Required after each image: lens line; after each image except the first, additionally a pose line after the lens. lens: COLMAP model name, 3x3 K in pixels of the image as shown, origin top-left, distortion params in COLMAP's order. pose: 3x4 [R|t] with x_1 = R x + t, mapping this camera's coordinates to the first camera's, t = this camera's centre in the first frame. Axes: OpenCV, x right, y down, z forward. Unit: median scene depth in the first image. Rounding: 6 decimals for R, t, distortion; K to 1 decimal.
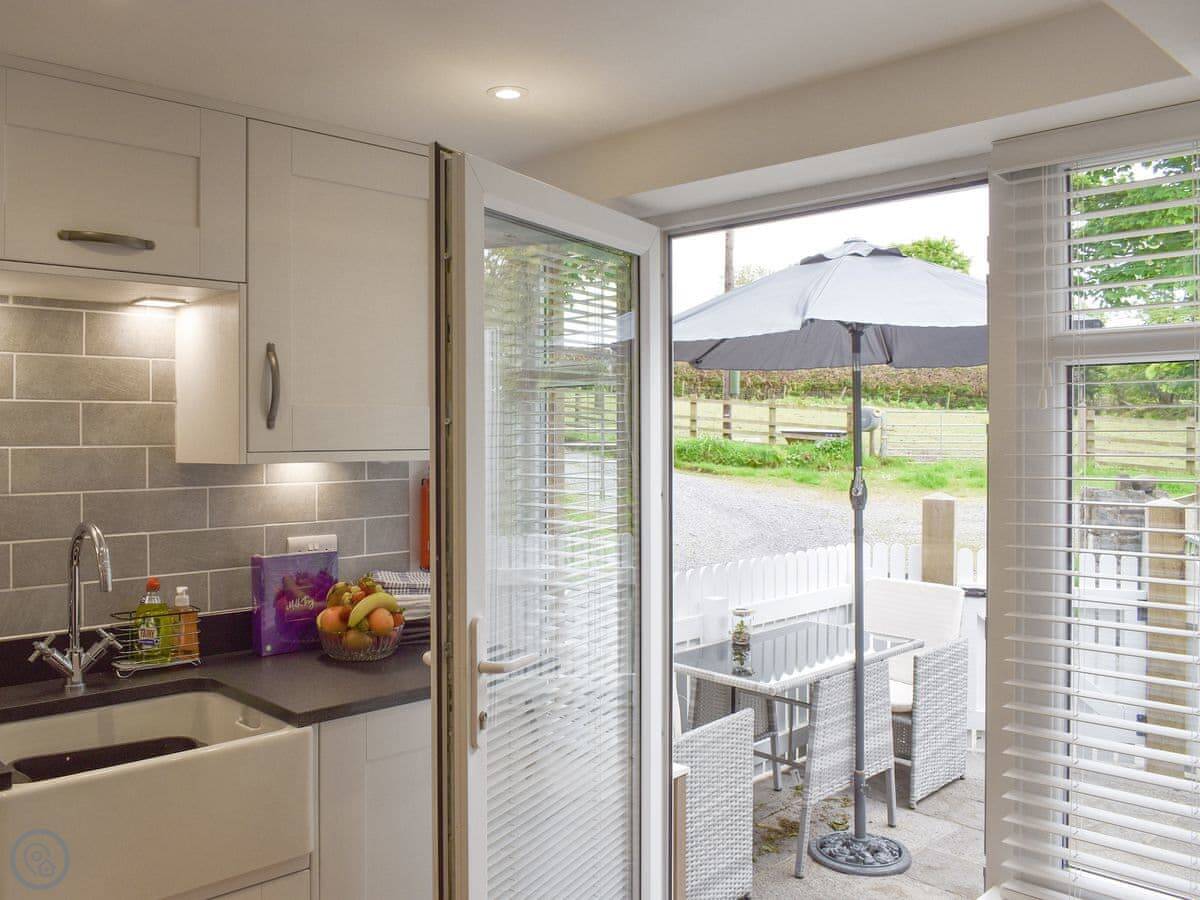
lens RADIAL K [[1028.1, 0, 579.6], [0, 1028.1, 427.8], [0, 0, 1]] dist [-0.016142, 0.011150]
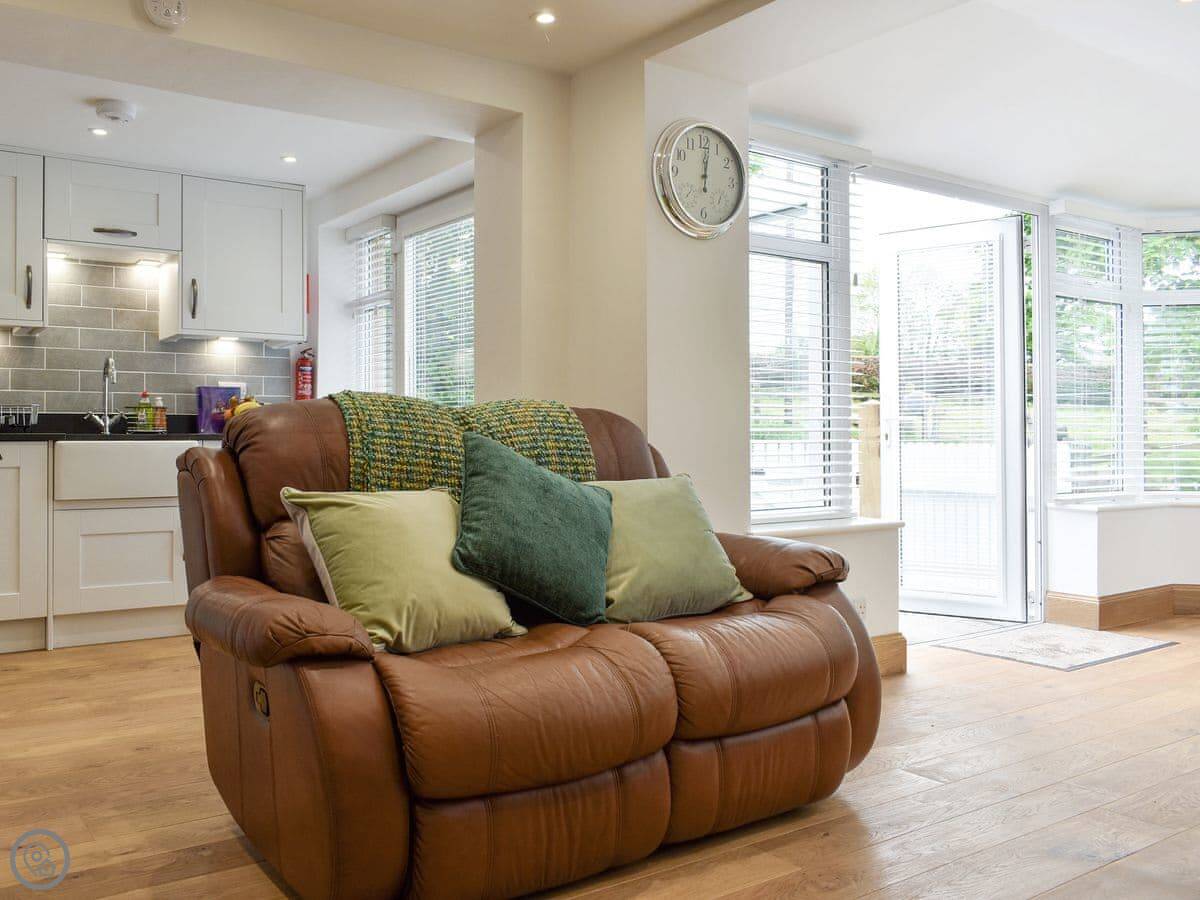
lens RADIAL K [[1028.1, 0, 572.9], [0, 1028.1, 420.6], [0, 0, 1]] dist [-0.016142, 0.011150]
pose [[0.991122, -0.007672, -0.132733, 0.744762], [0.006342, 0.999925, -0.010439, 0.234674], [0.132803, 0.009505, 0.991097, -0.987808]]
